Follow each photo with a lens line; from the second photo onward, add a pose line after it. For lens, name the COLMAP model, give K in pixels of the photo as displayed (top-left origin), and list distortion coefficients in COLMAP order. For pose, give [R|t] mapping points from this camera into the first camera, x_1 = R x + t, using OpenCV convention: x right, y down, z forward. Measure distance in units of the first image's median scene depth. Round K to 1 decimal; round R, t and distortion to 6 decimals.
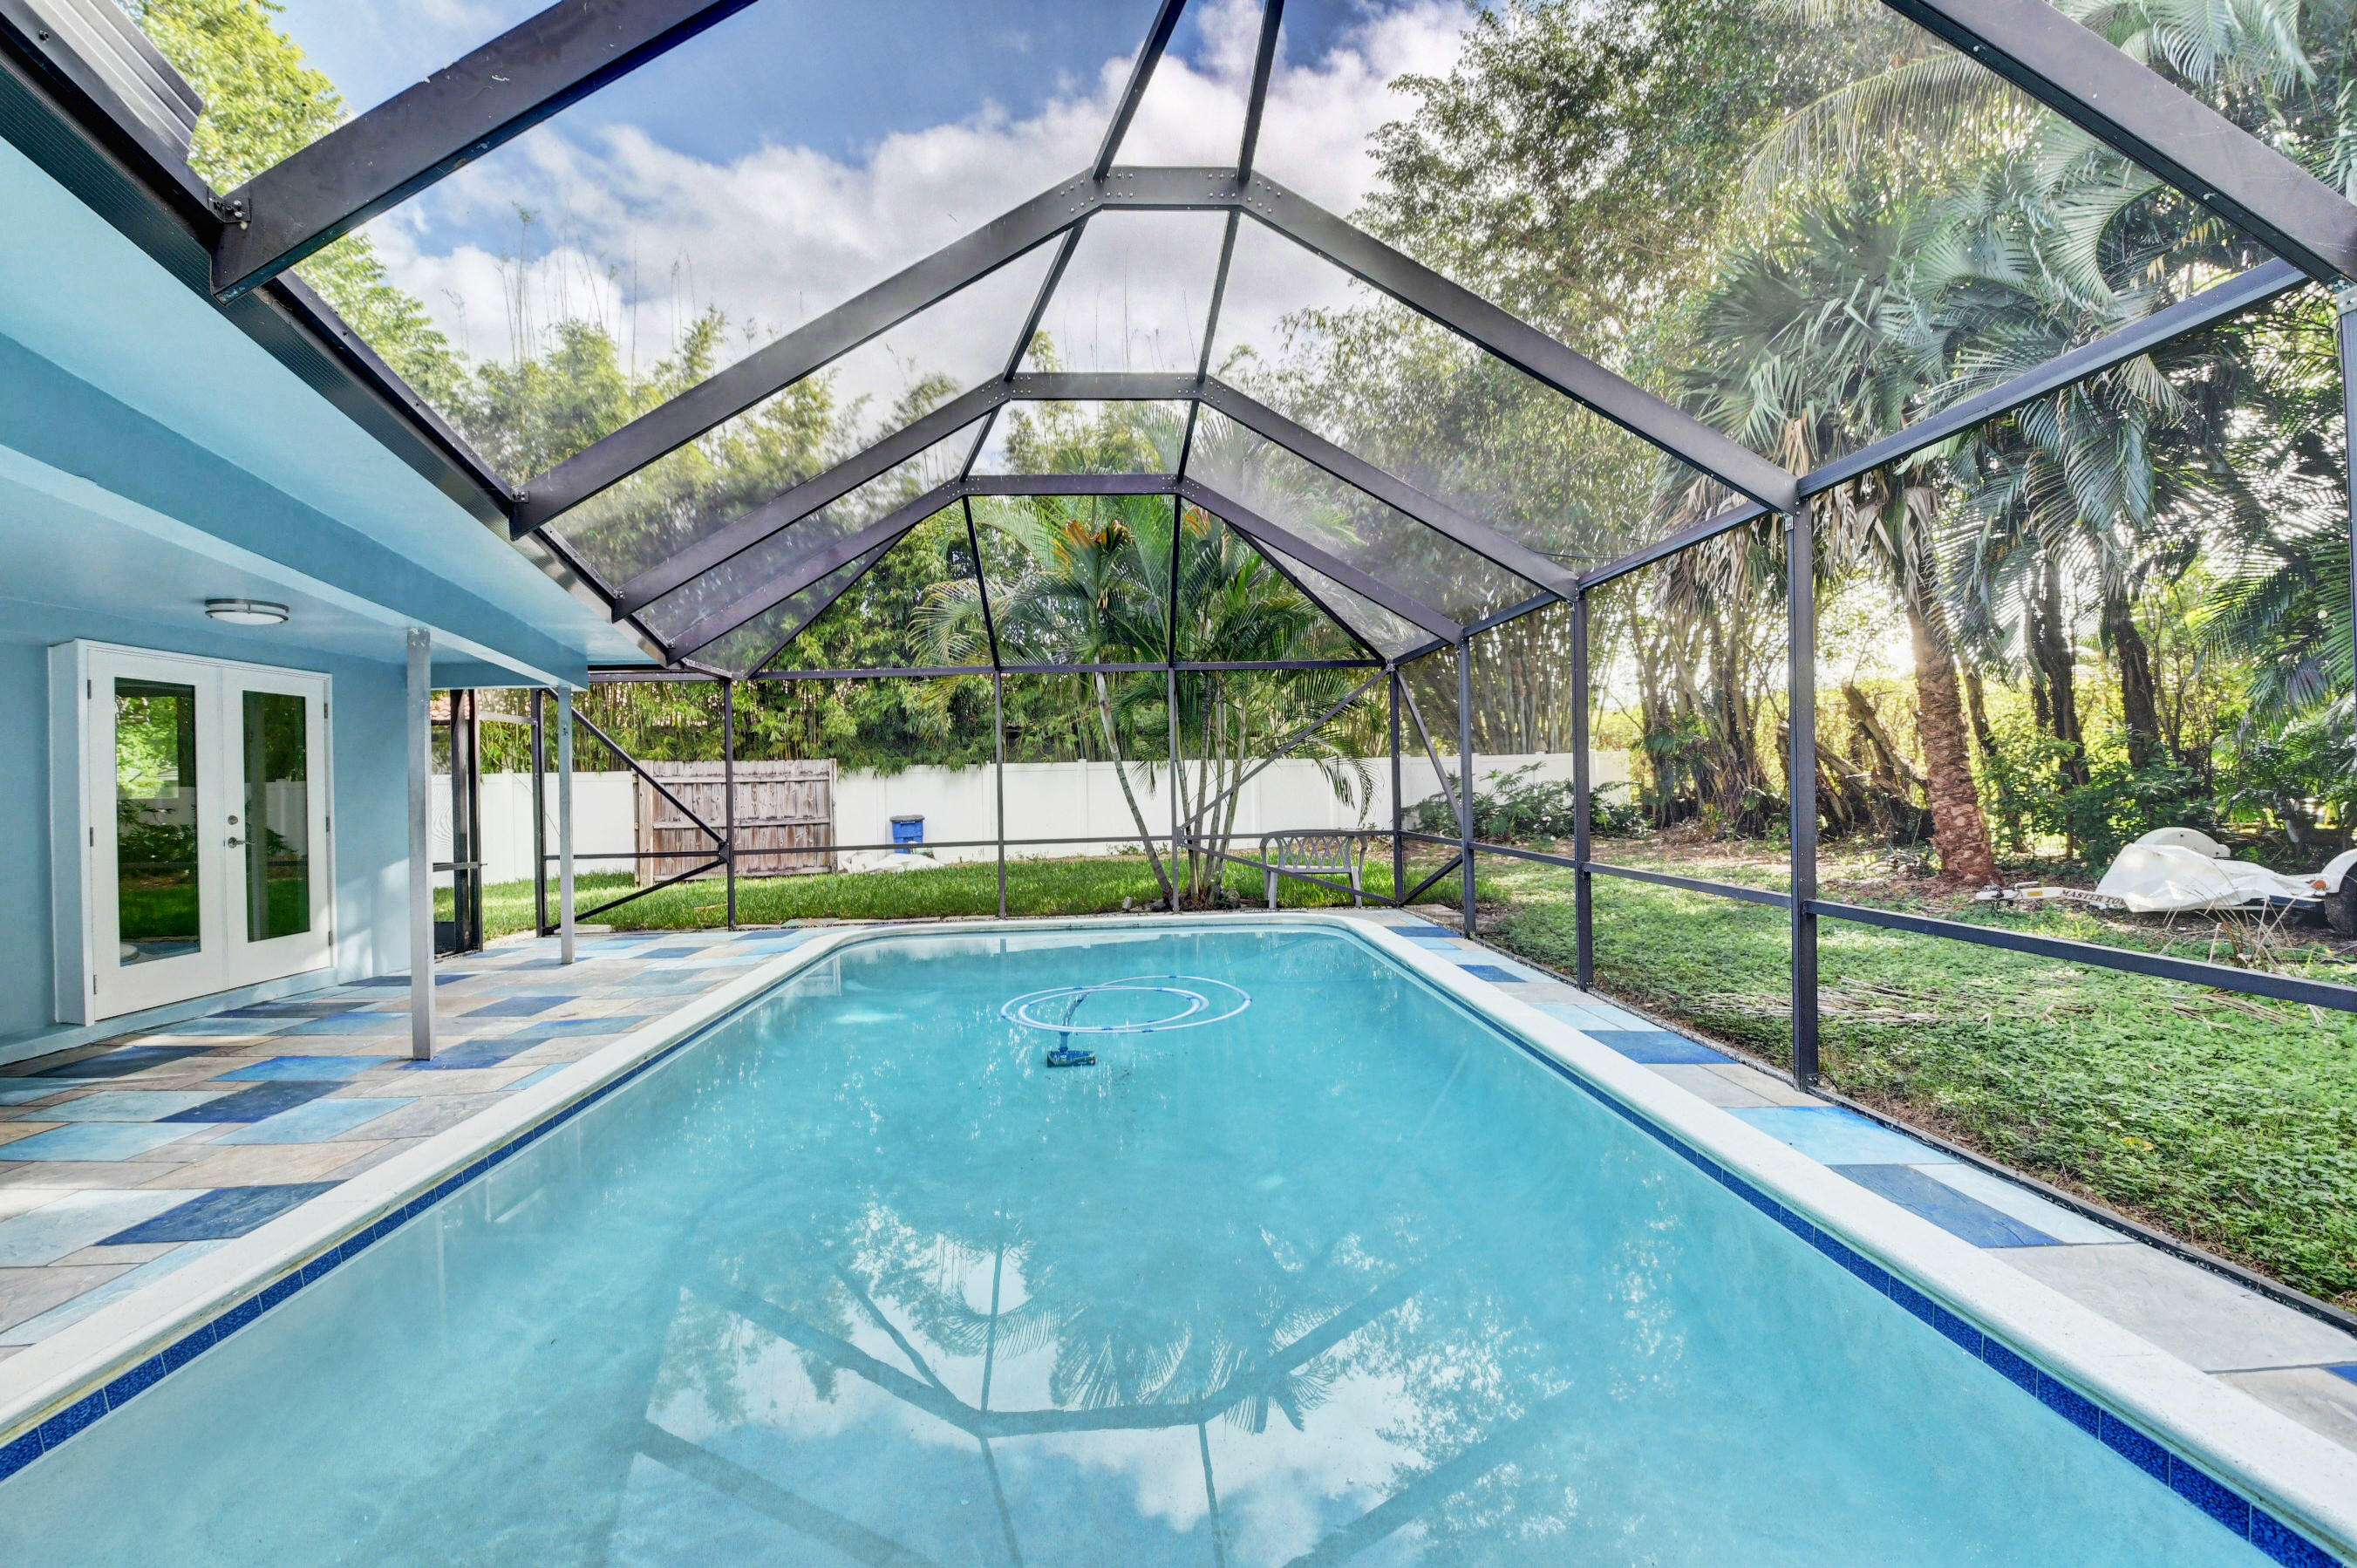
lens RADIAL K [[1039.0, 0, 1171.3], [0, 1039.0, 775.3], [0, 0, 1]] dist [0.014643, -0.025444]
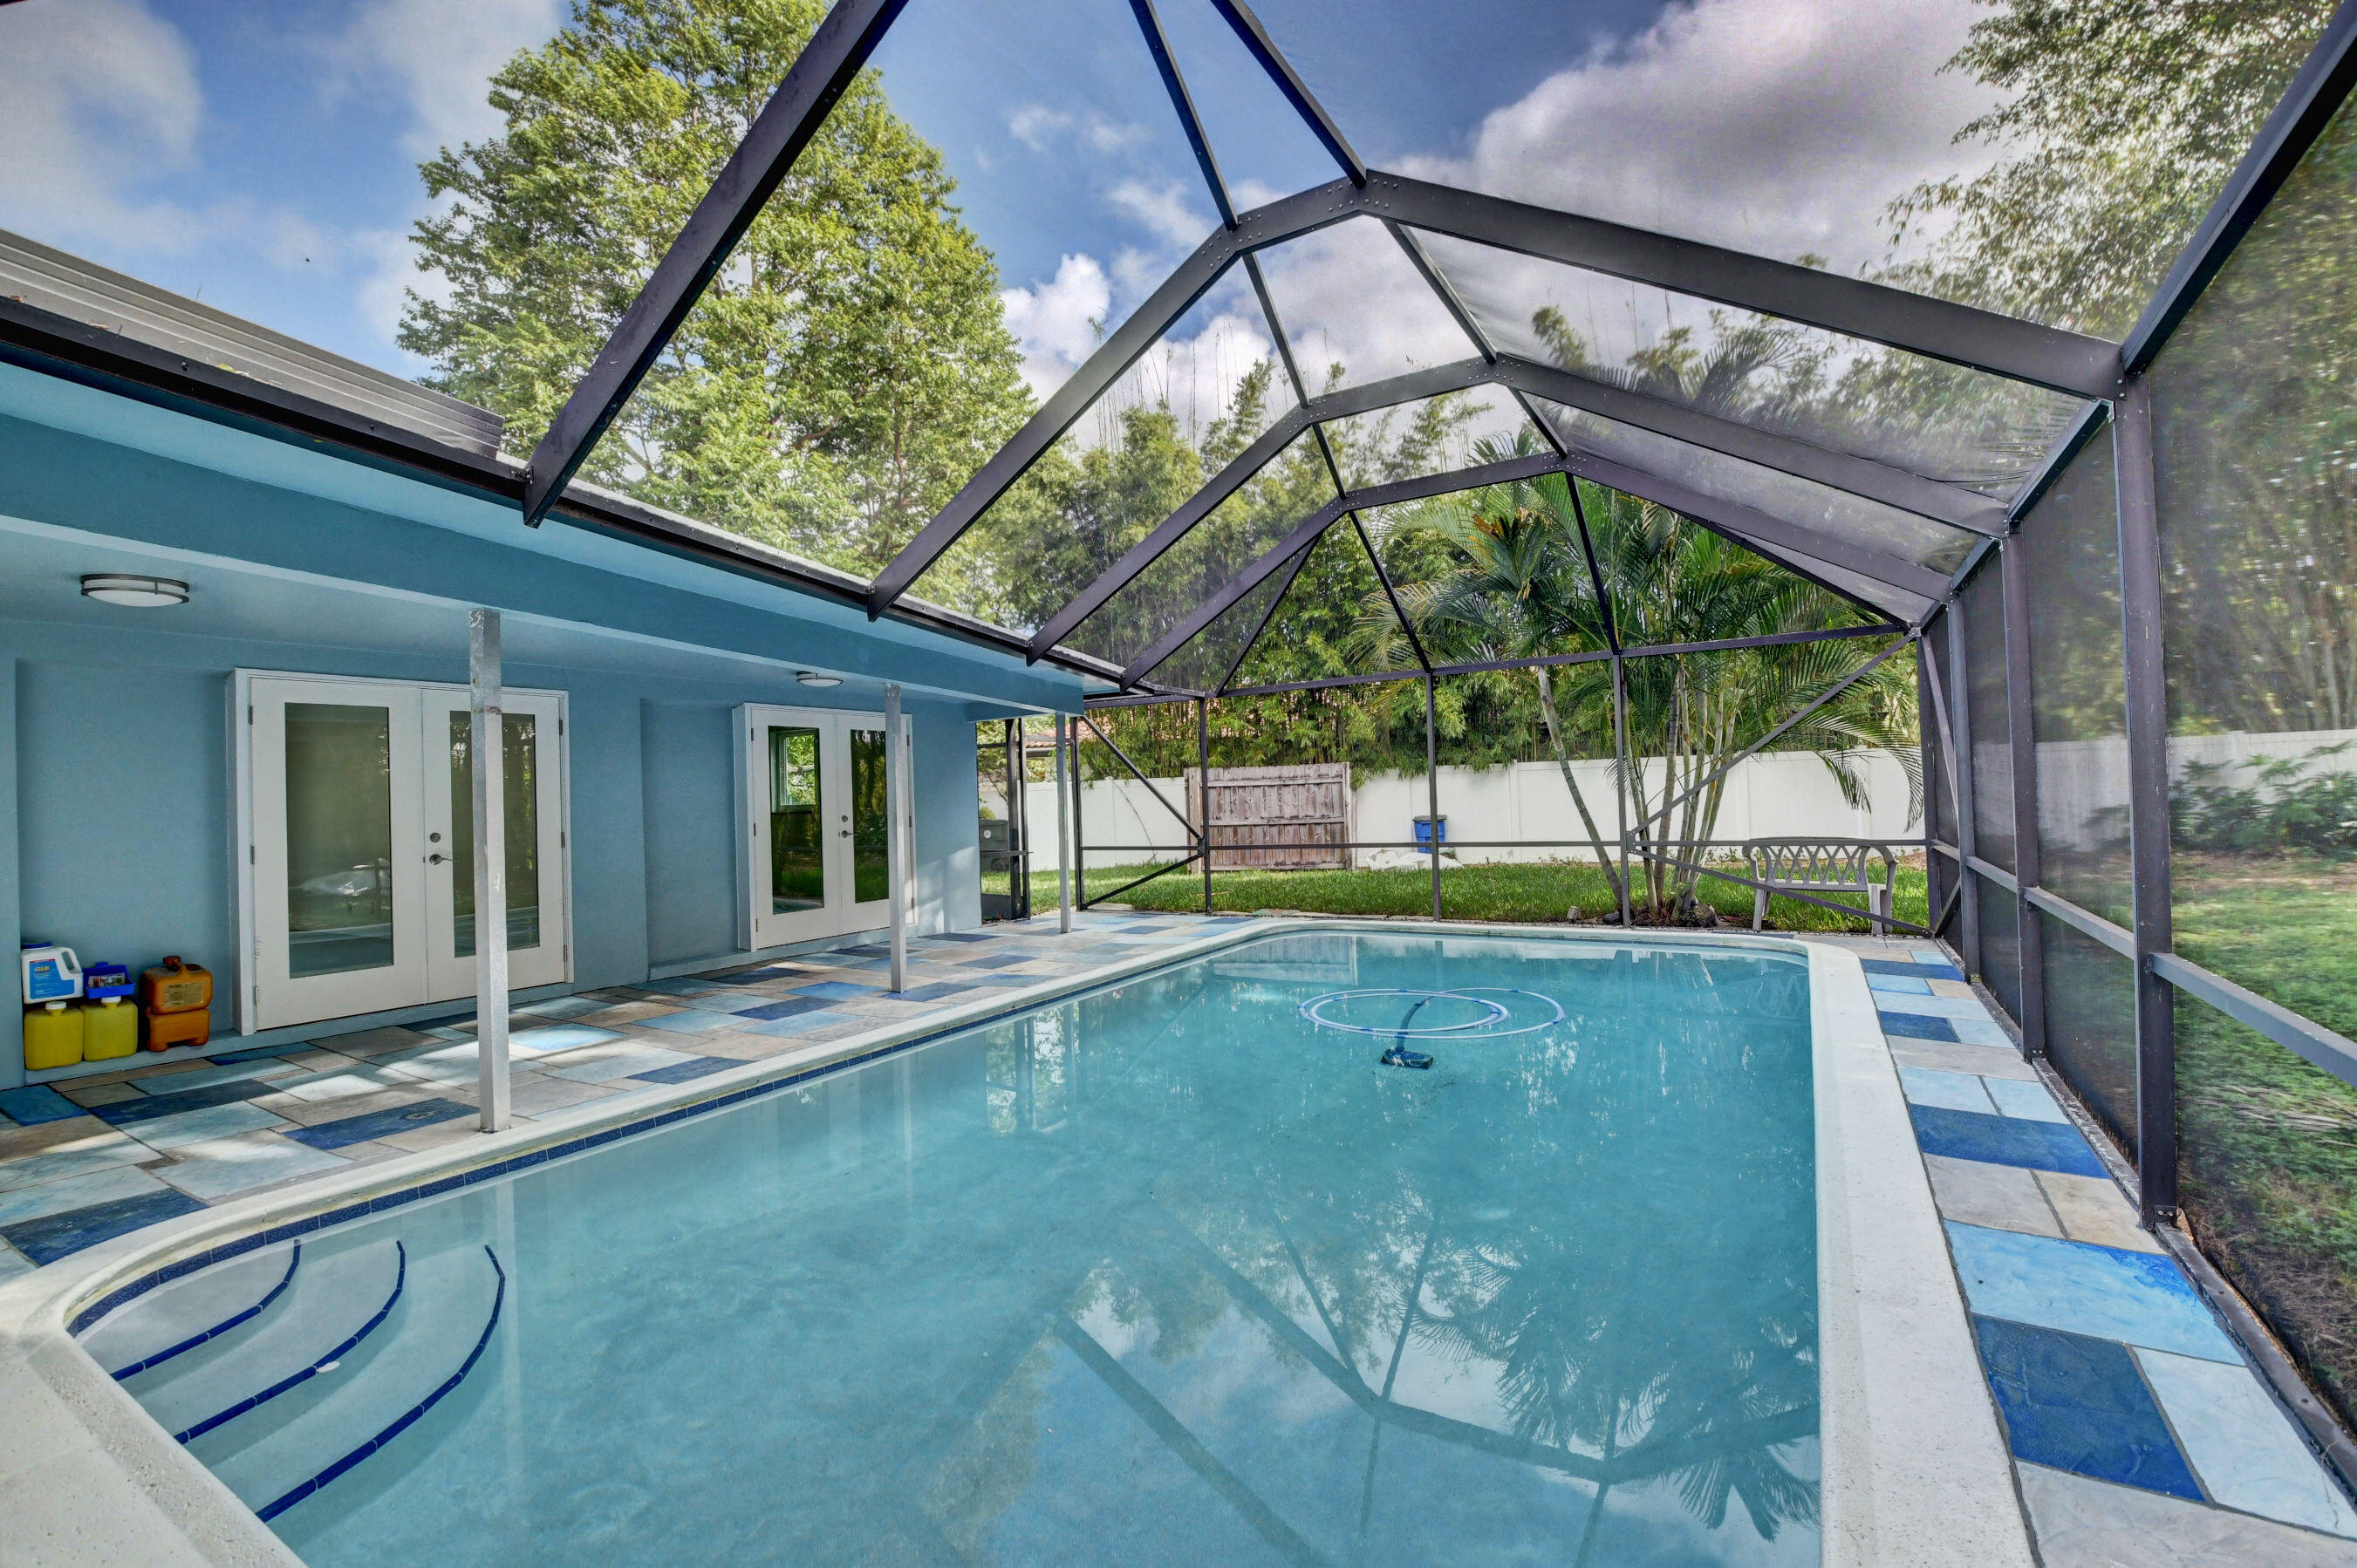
lens RADIAL K [[1041.1, 0, 1177.9], [0, 1041.1, 773.8], [0, 0, 1]] dist [0.017444, -0.027166]
pose [[0.825744, -0.016770, -0.563796, 0.189651], [0.017510, 0.999838, -0.004093, -0.003493], [0.563774, -0.006492, 0.825904, 0.028904]]
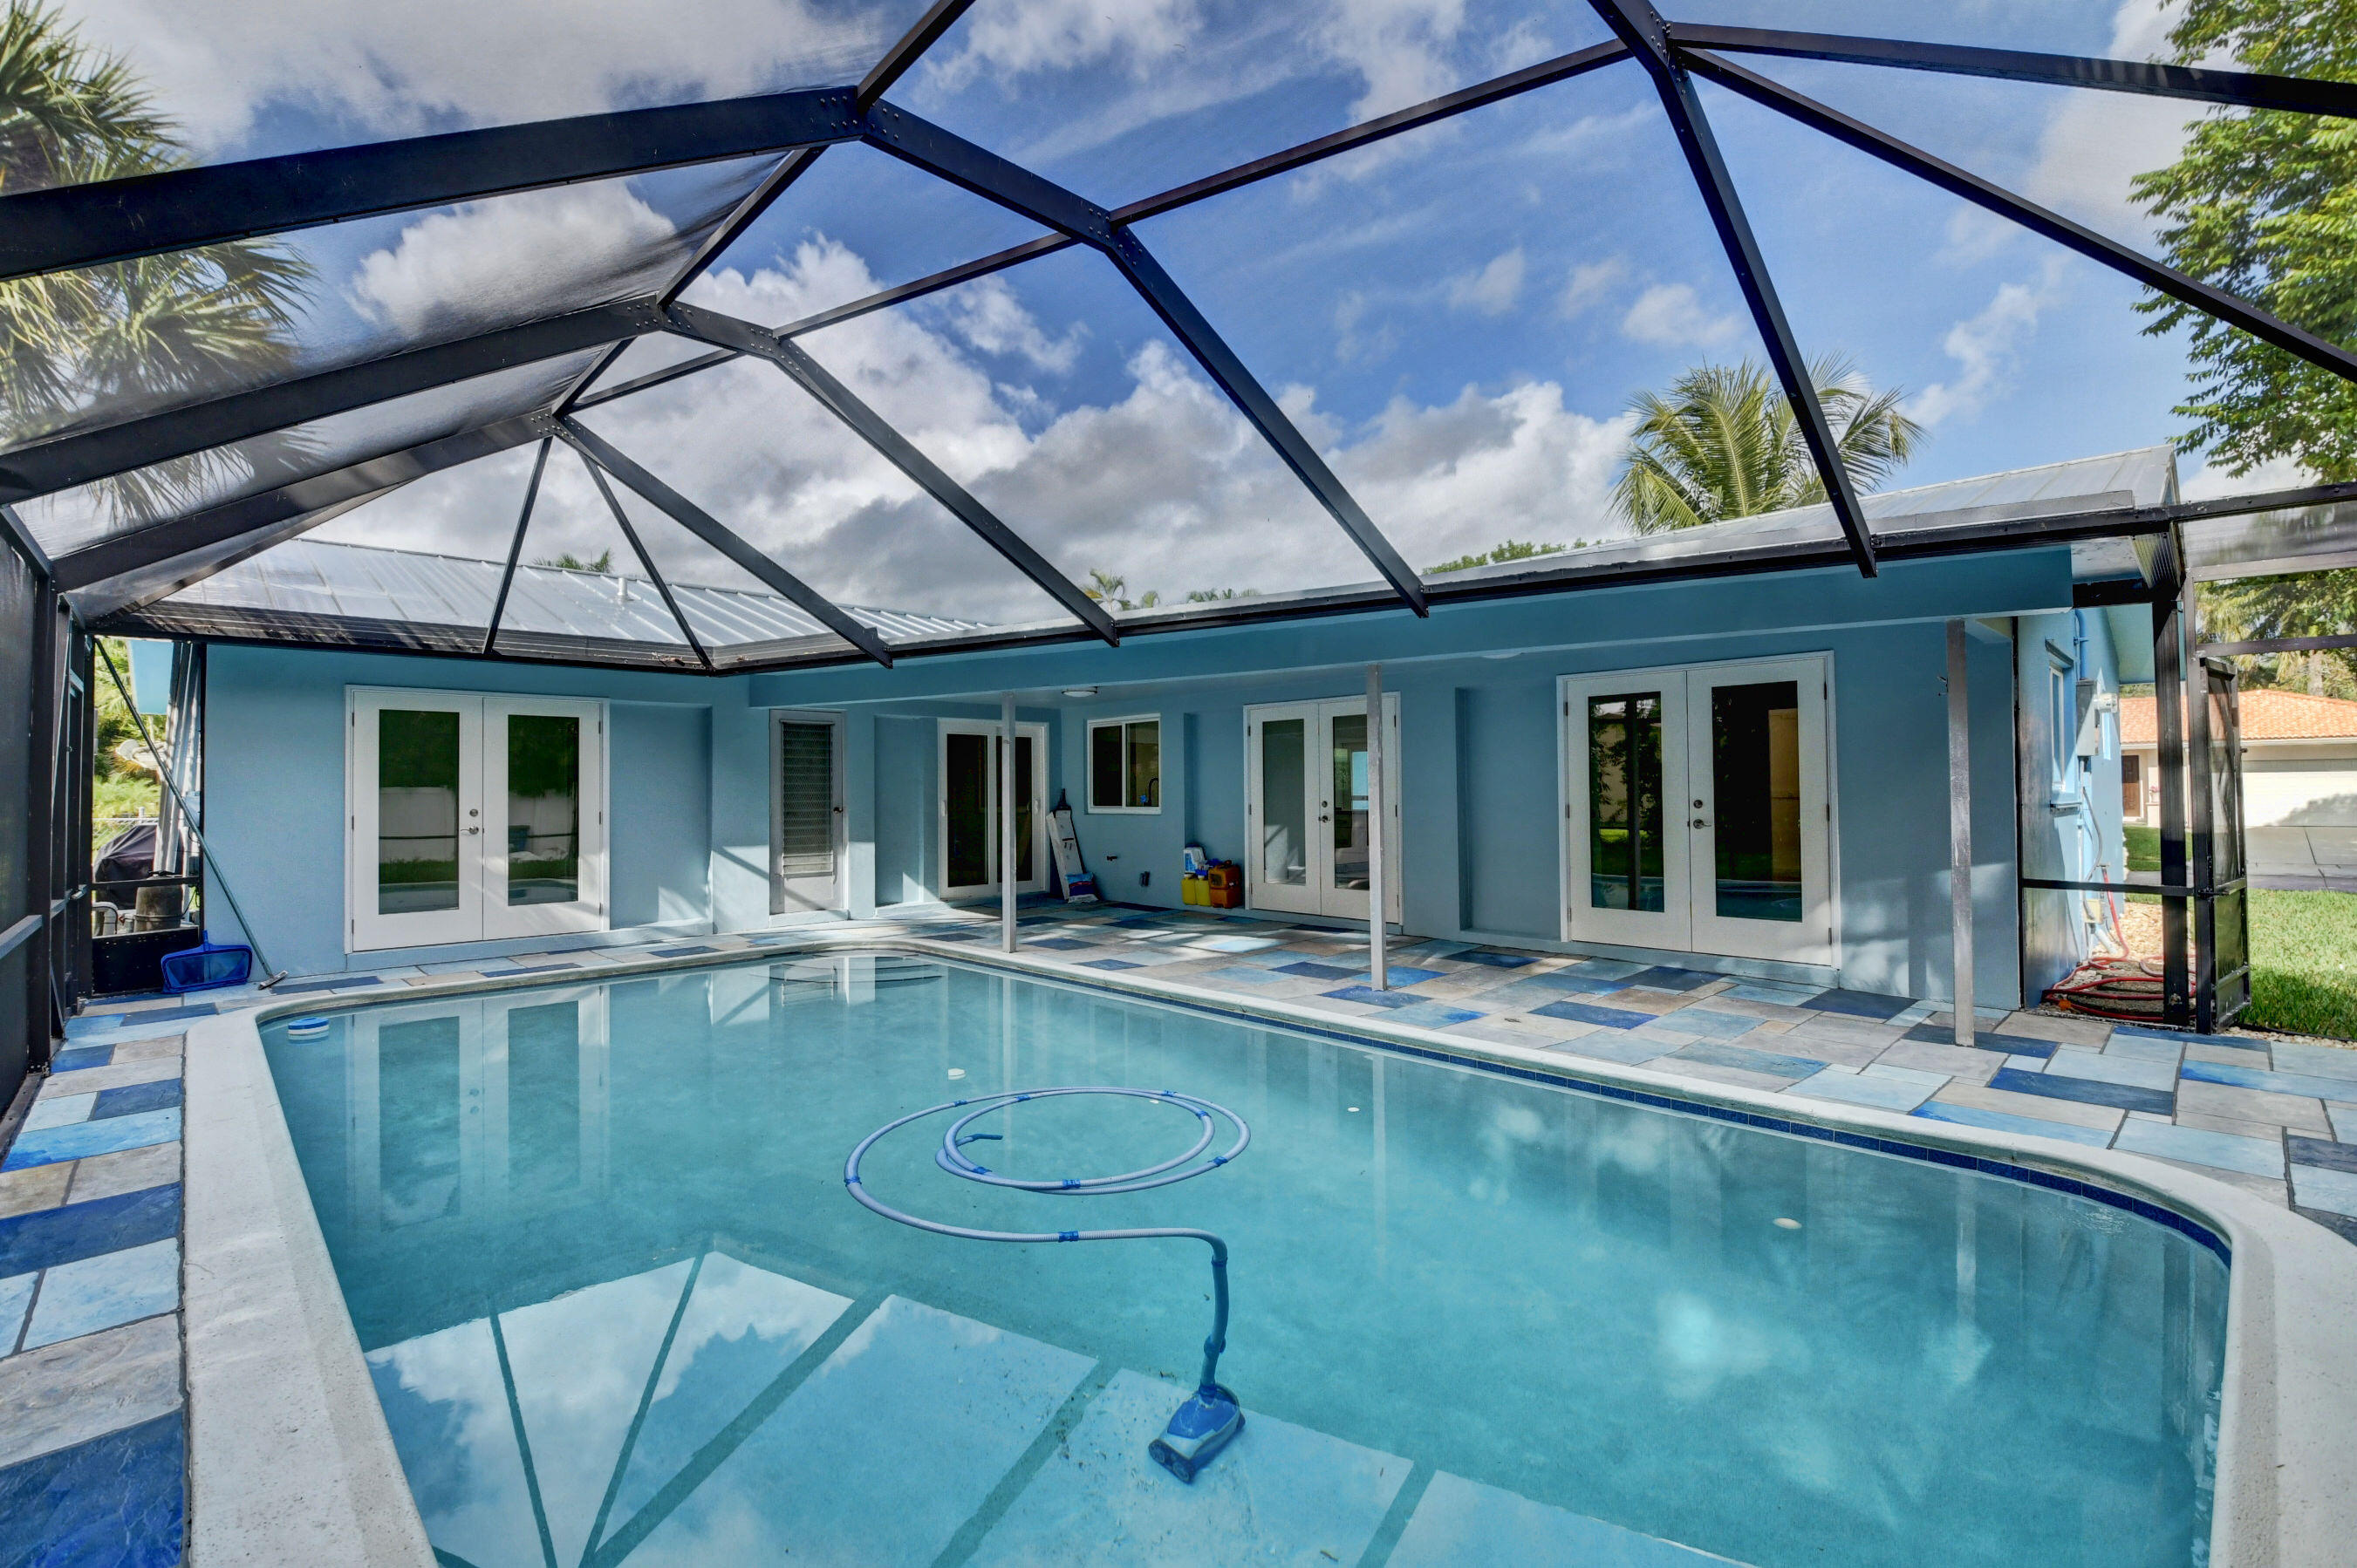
lens RADIAL K [[1040.0, 0, 1169.7], [0, 1040.0, 780.3], [0, 0, 1]] dist [-0.001495, -0.025925]
pose [[-0.748006, 0.020075, -0.663388, 0.175101], [0.026868, 0.999639, -0.000046, 0.000048], [0.663148, -0.017858, -0.748275, 0.885805]]
